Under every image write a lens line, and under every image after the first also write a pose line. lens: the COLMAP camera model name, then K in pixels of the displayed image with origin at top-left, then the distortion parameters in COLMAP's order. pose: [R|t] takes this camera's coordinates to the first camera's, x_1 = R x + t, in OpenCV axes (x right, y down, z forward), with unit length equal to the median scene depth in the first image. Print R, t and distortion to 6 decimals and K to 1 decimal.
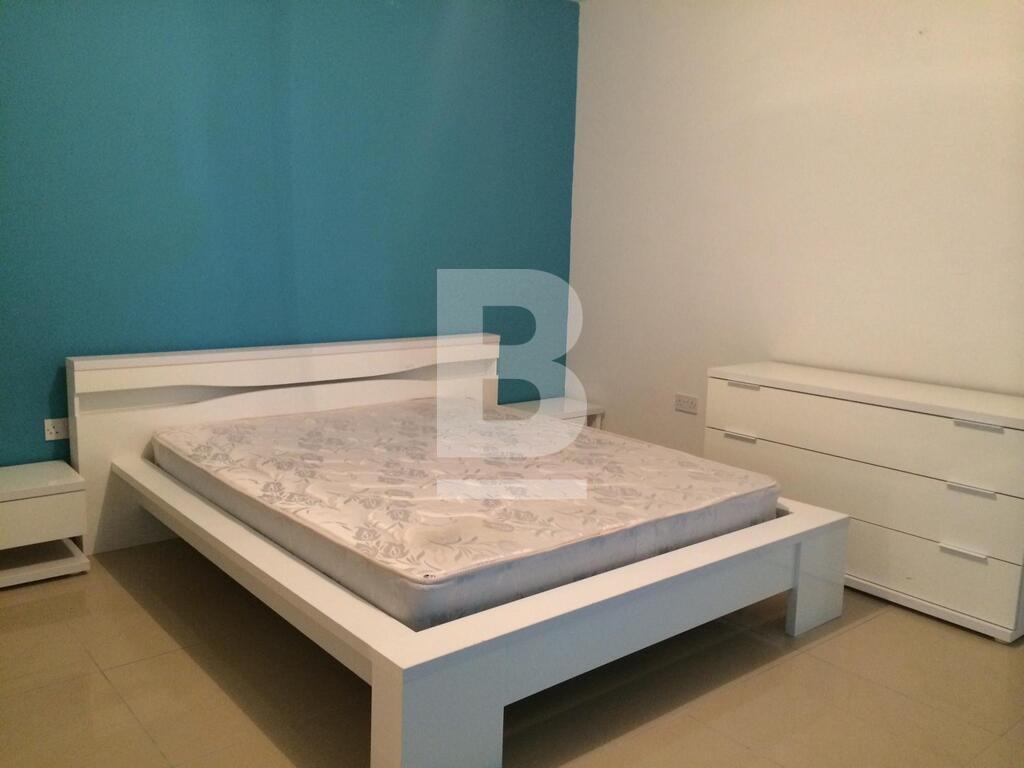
lens RADIAL K [[873.8, 0, 512.0], [0, 873.8, 384.0], [0, 0, 1]] dist [0.111819, -0.160053]
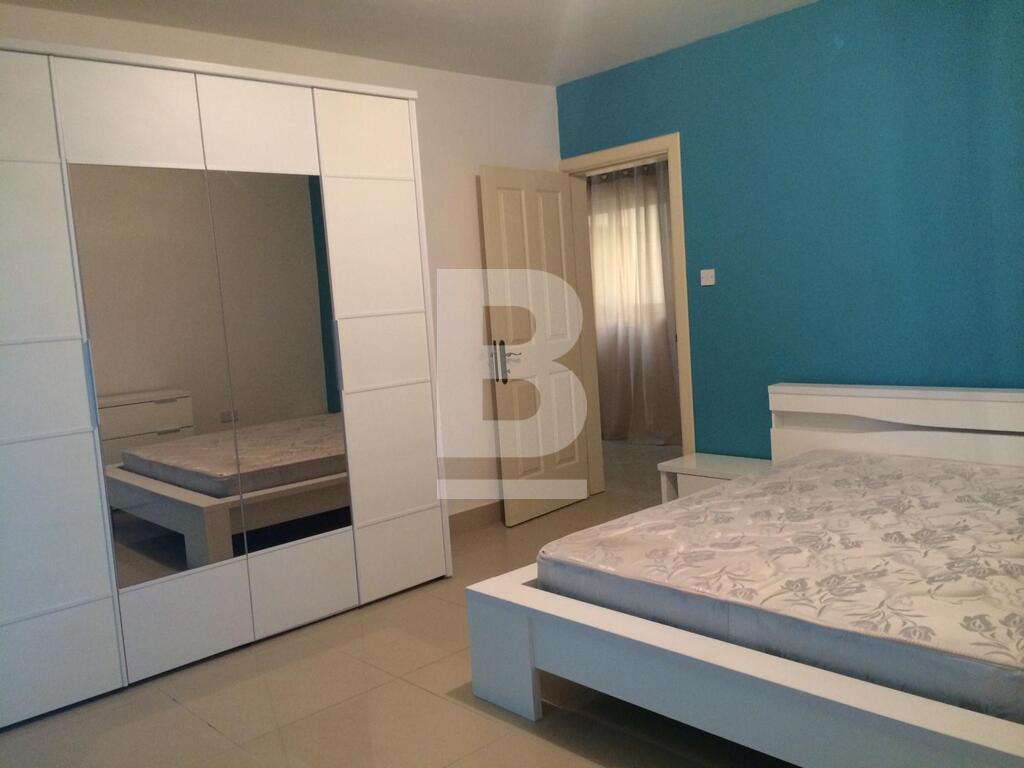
lens RADIAL K [[873.8, 0, 512.0], [0, 873.8, 384.0], [0, 0, 1]] dist [0.111819, -0.160053]
pose [[0.043509, 0.065193, -0.996924, 1.020546], [-0.087129, 0.994314, 0.061220, -0.096828], [0.995246, 0.084197, 0.048942, 0.716092]]
